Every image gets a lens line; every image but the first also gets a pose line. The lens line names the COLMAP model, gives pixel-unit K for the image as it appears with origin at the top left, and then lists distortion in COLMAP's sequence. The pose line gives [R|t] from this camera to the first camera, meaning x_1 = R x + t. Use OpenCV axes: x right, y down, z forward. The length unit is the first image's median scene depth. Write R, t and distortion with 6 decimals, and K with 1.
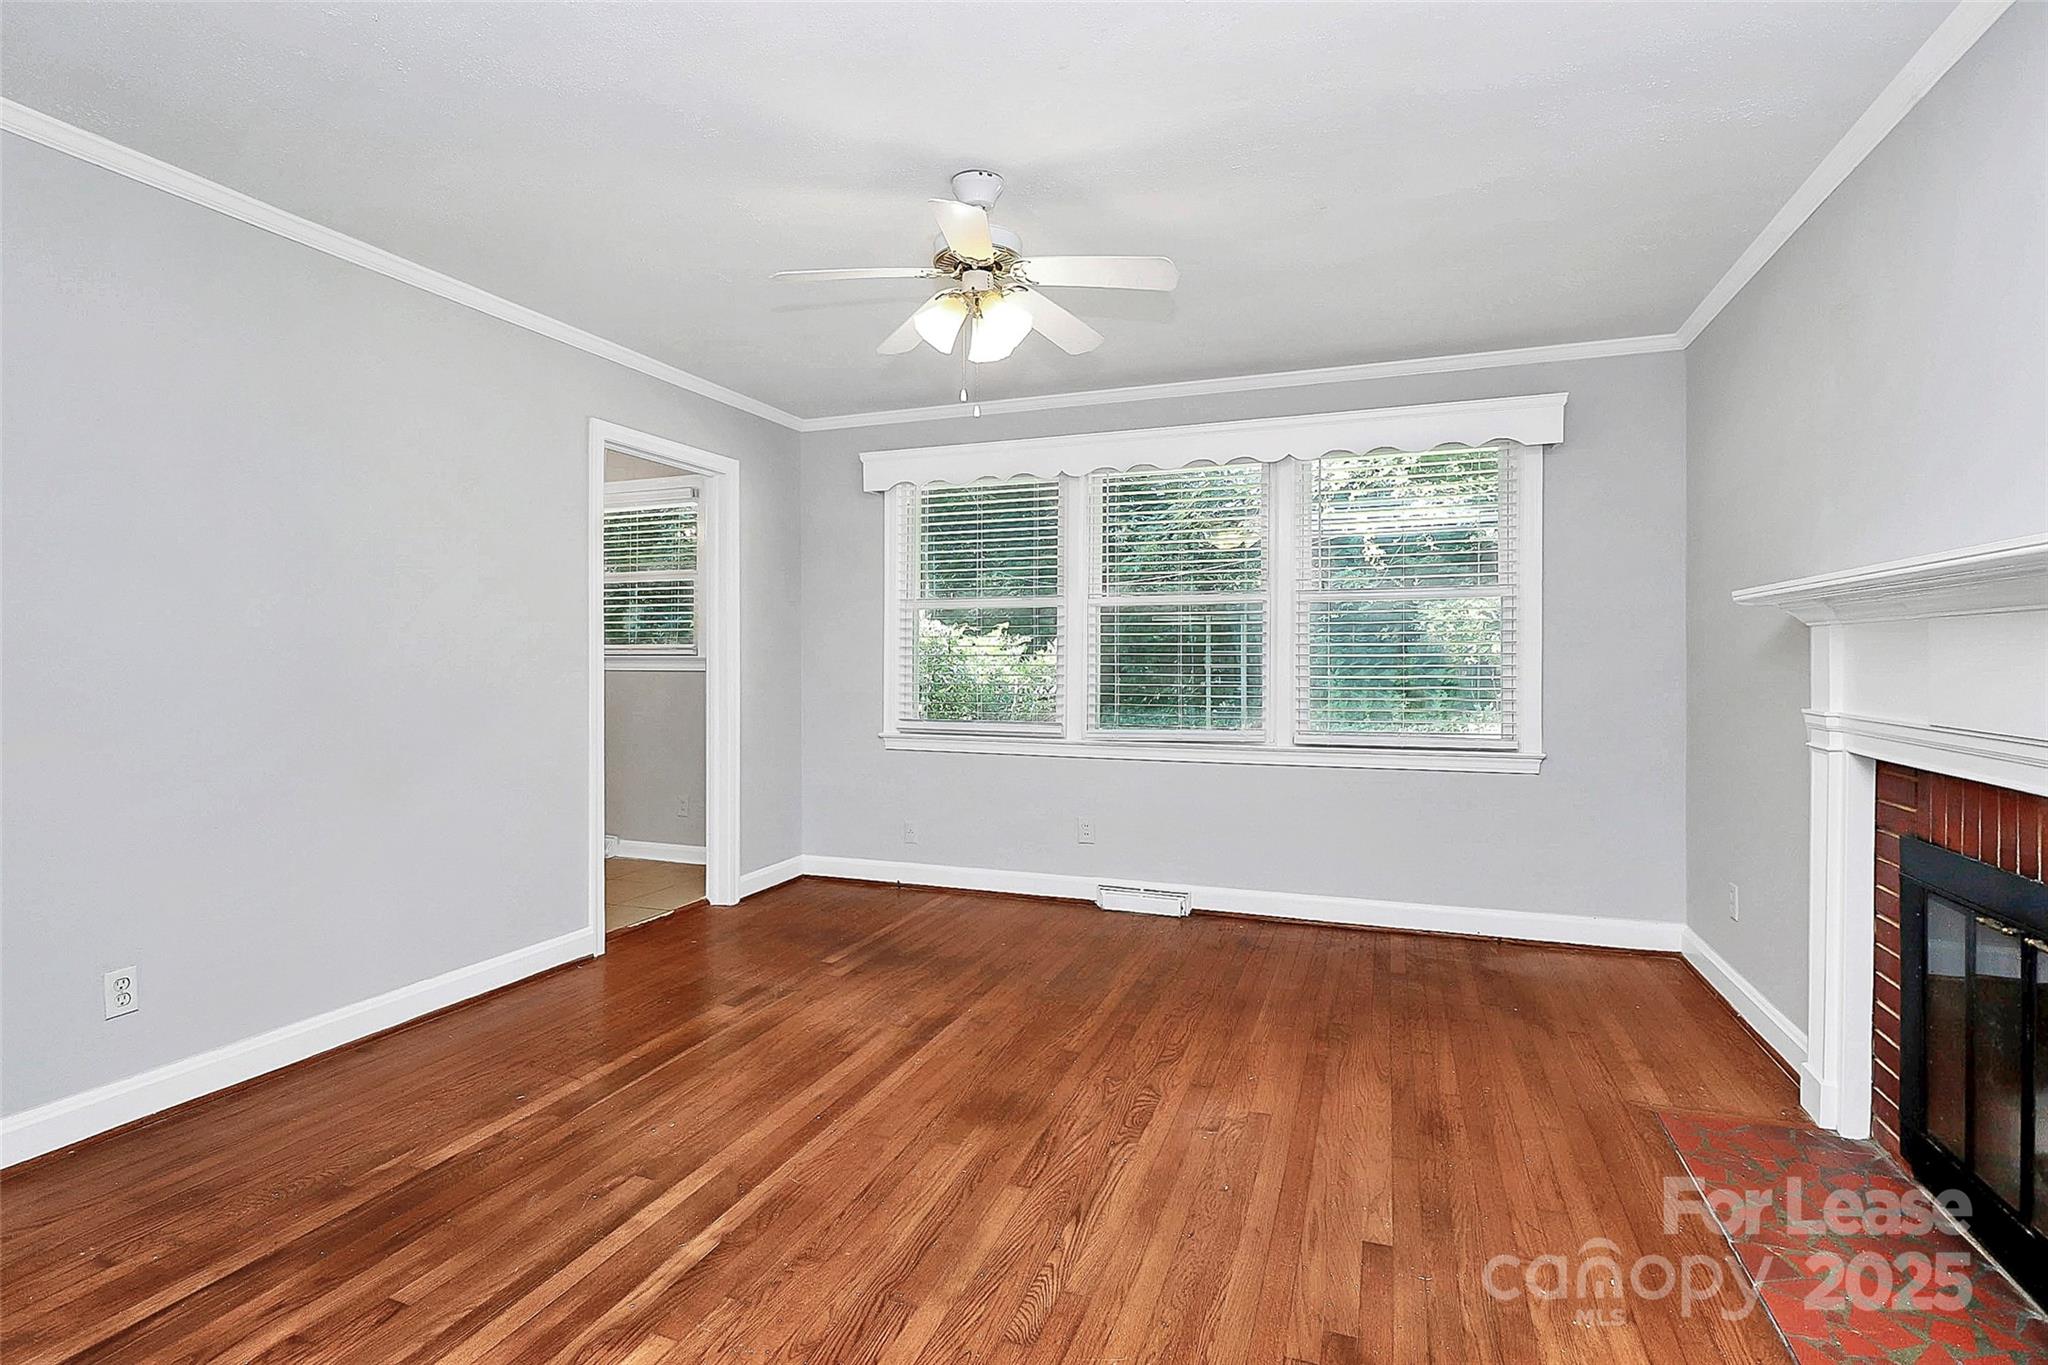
lens RADIAL K [[986.3, 0, 1012.0], [0, 986.3, 649.3], [0, 0, 1]] dist [0.002585, -0.011501]
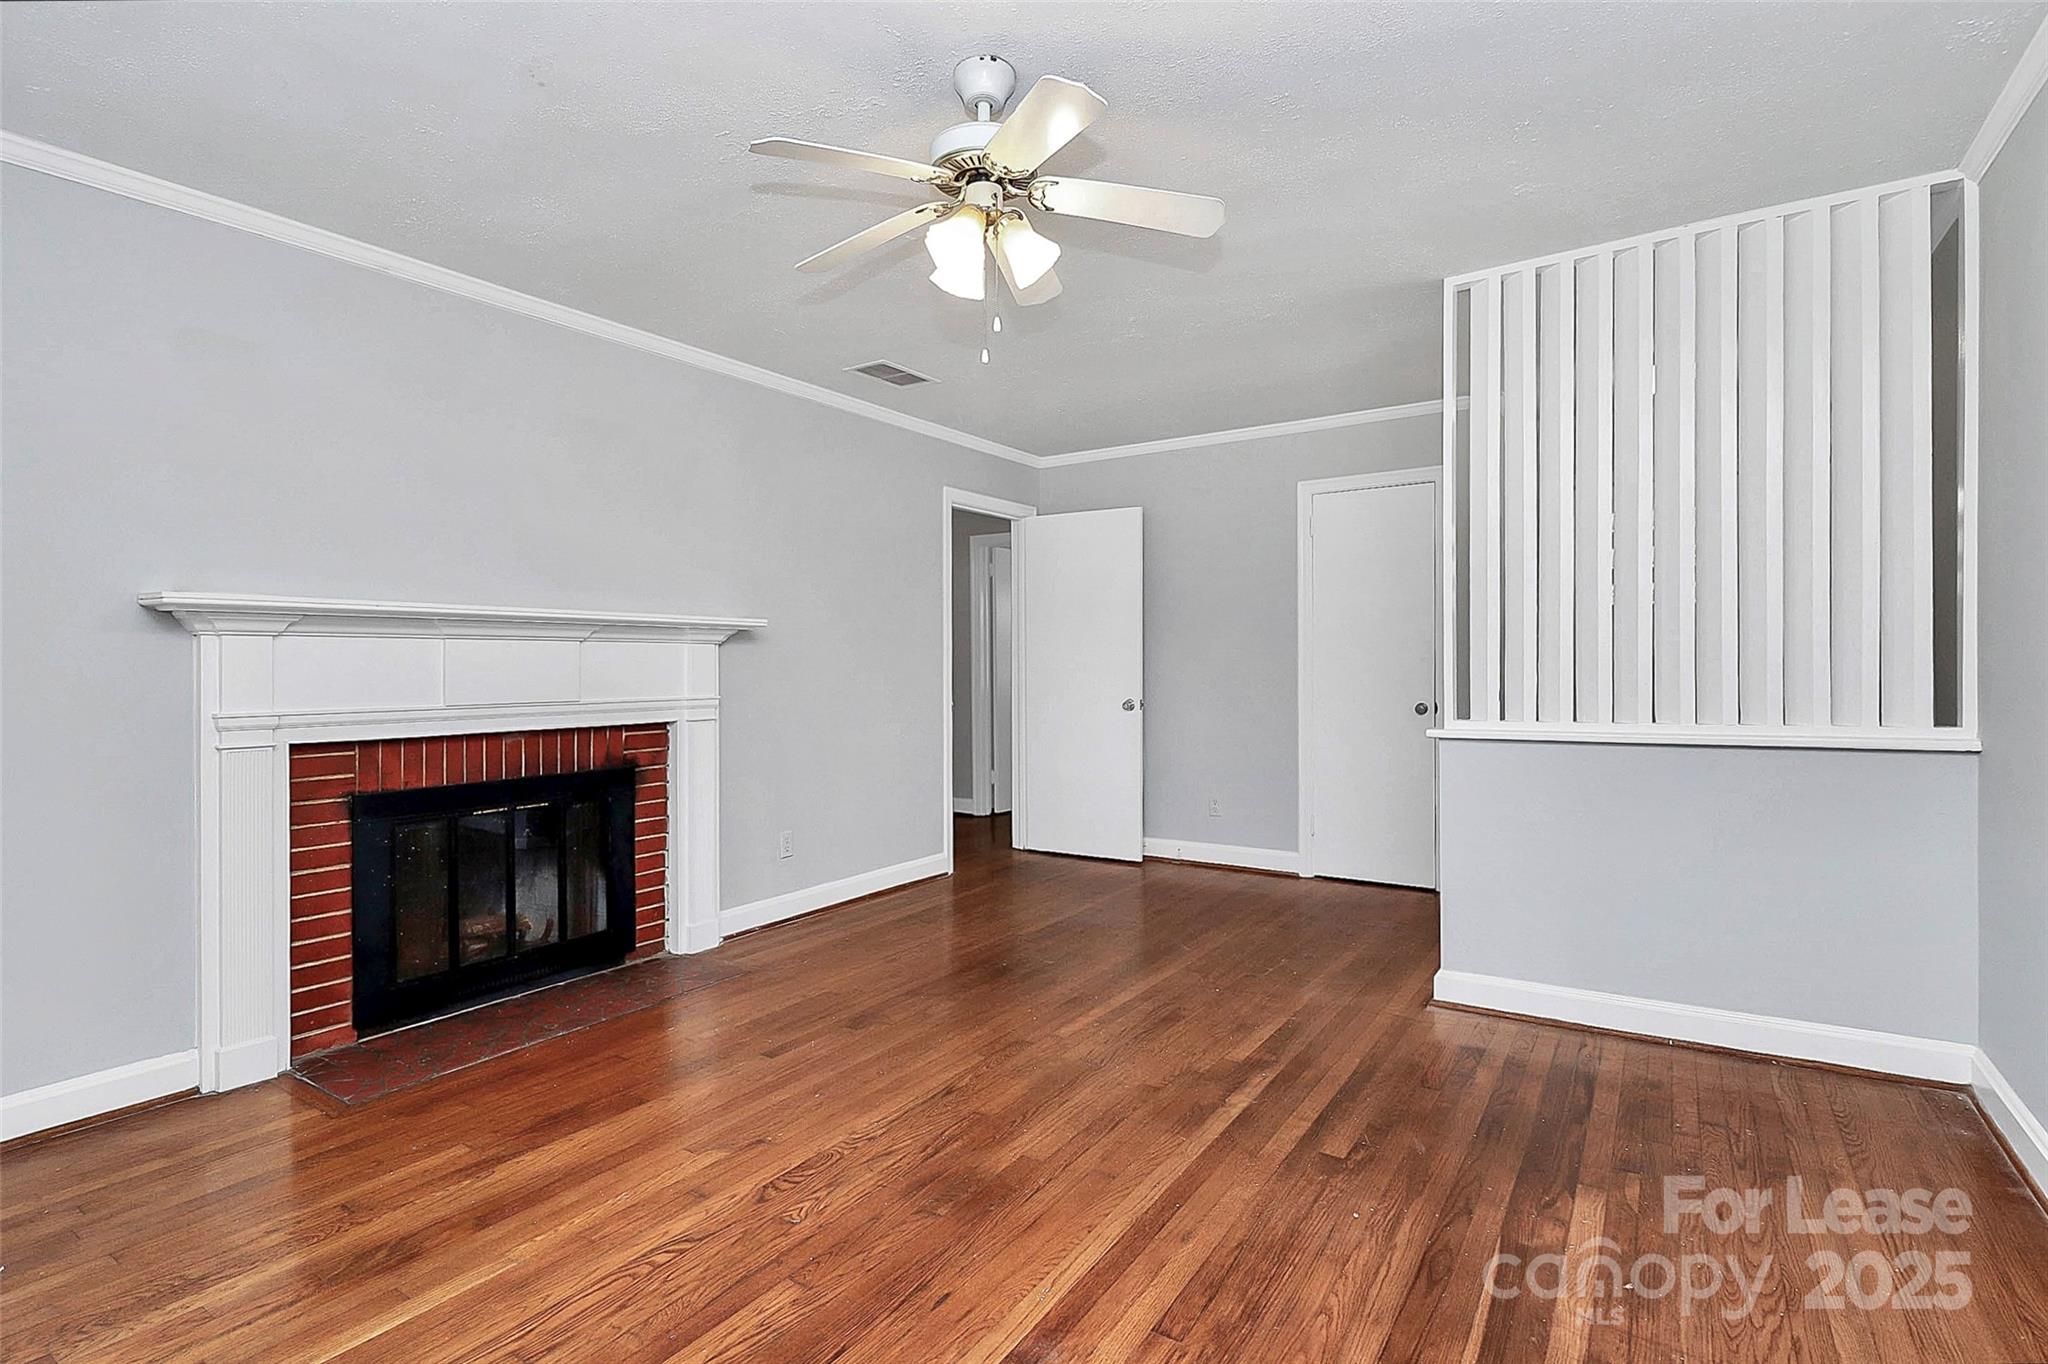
lens RADIAL K [[985.7, 0, 1024.0], [0, 985.7, 669.1], [0, 0, 1]] dist [0.004580, -0.009857]
pose [[-0.977831, 0.010203, 0.209149, -0.202765], [0.009214, 0.999941, -0.005699, 0.023917], [-0.209195, -0.003645, -0.977867, 1.500574]]
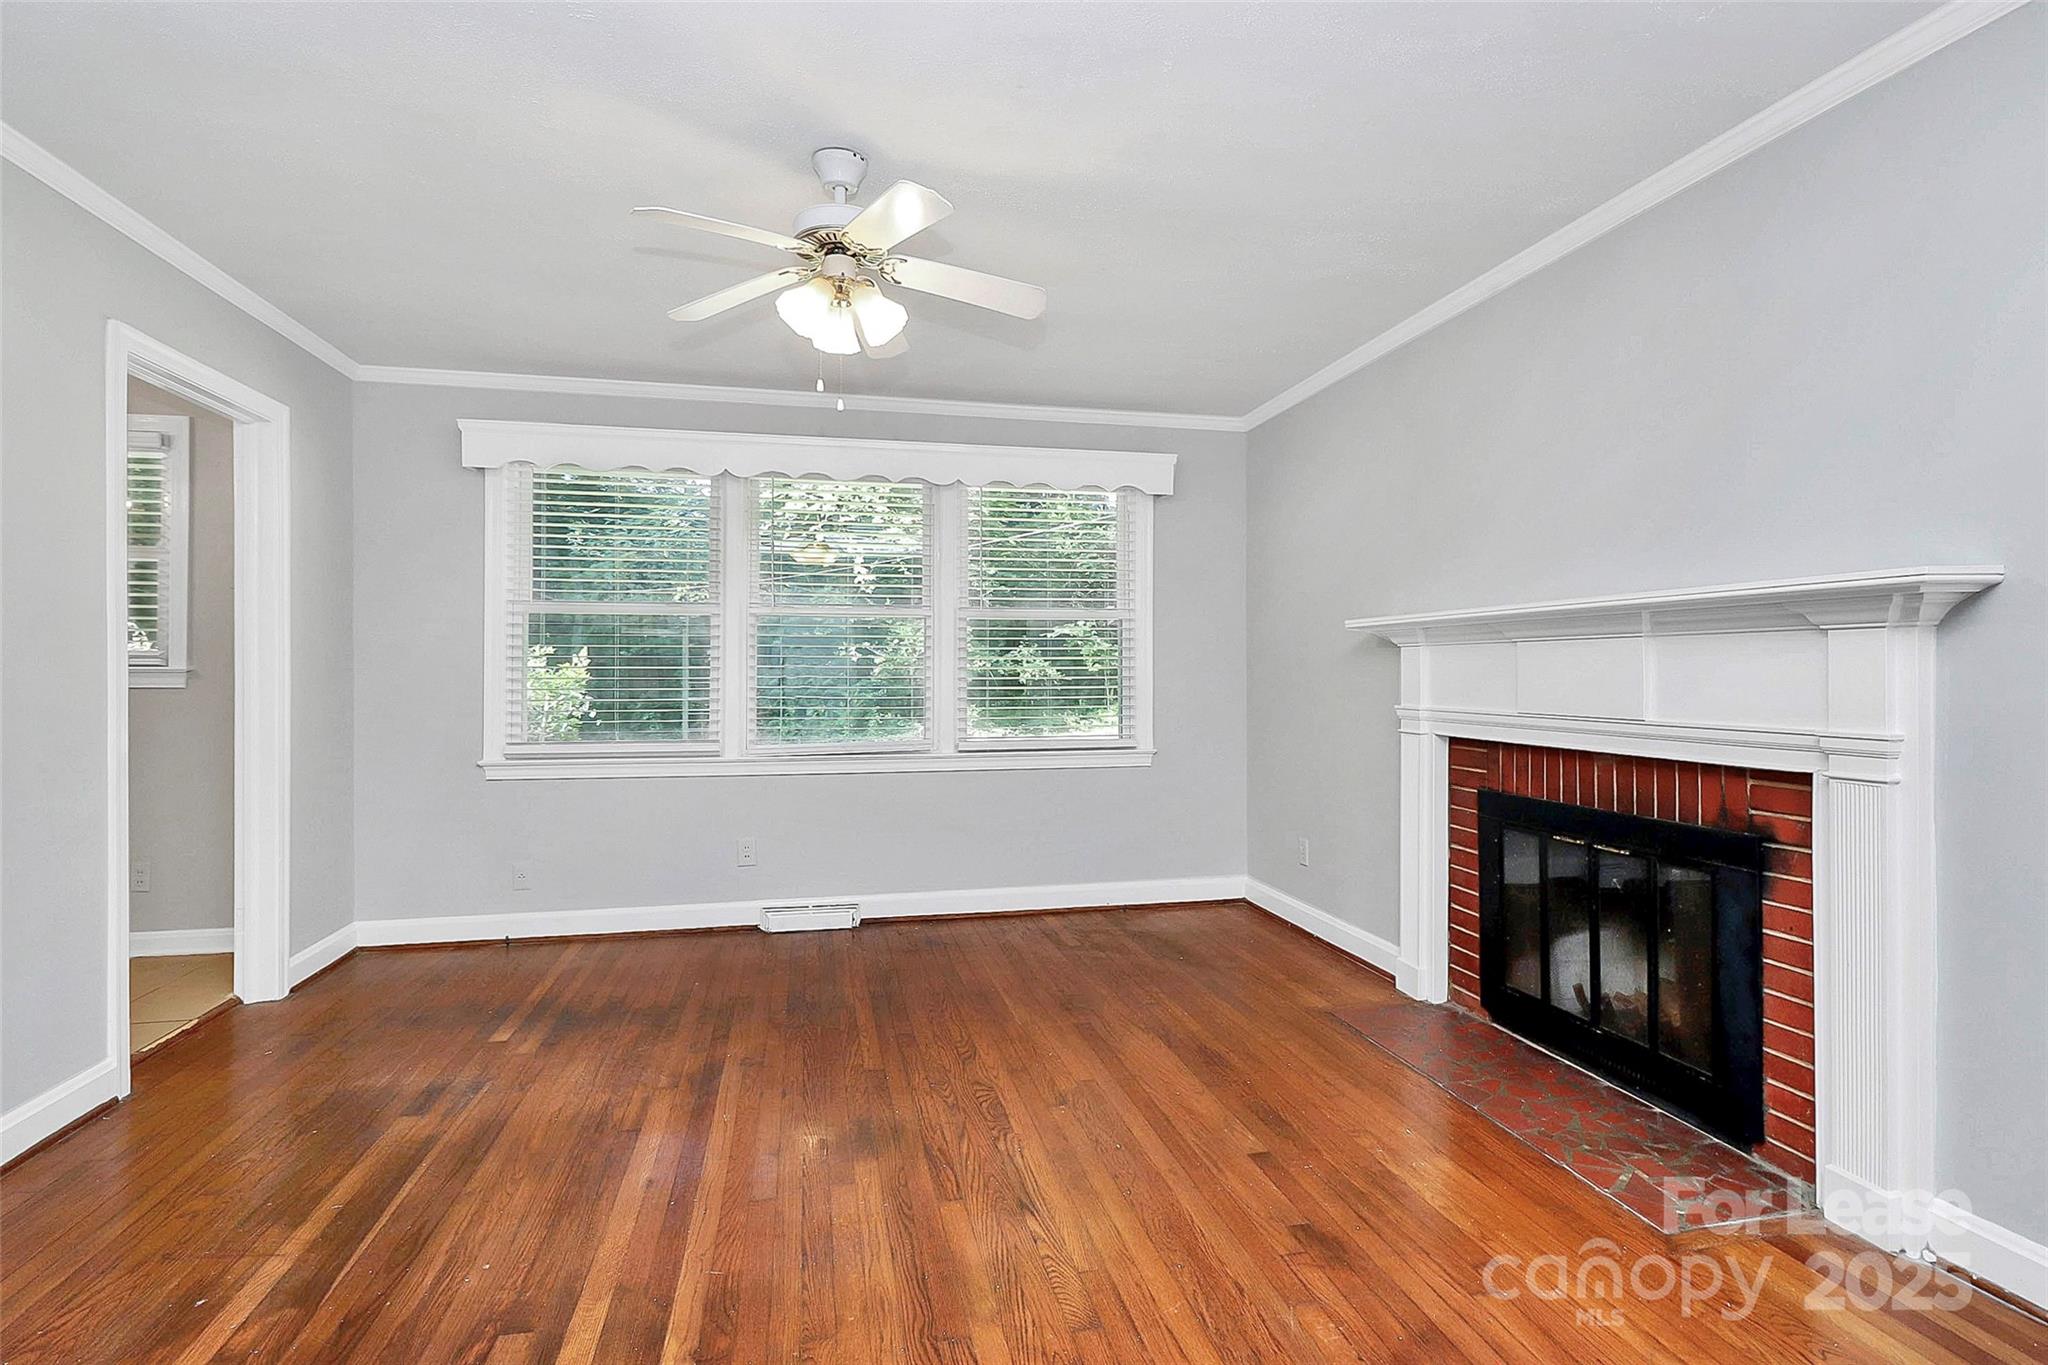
lens RADIAL K [[985.7, 0, 1024.0], [0, 985.7, 669.6], [0, 0, 1]] dist [0.004580, -0.009857]
pose [[0.834352, 0.001839, 0.551228, -0.338748], [-0.004008, 0.999988, 0.002732, 0.006893], [-0.551217, -0.004489, 0.834350, 0.097936]]
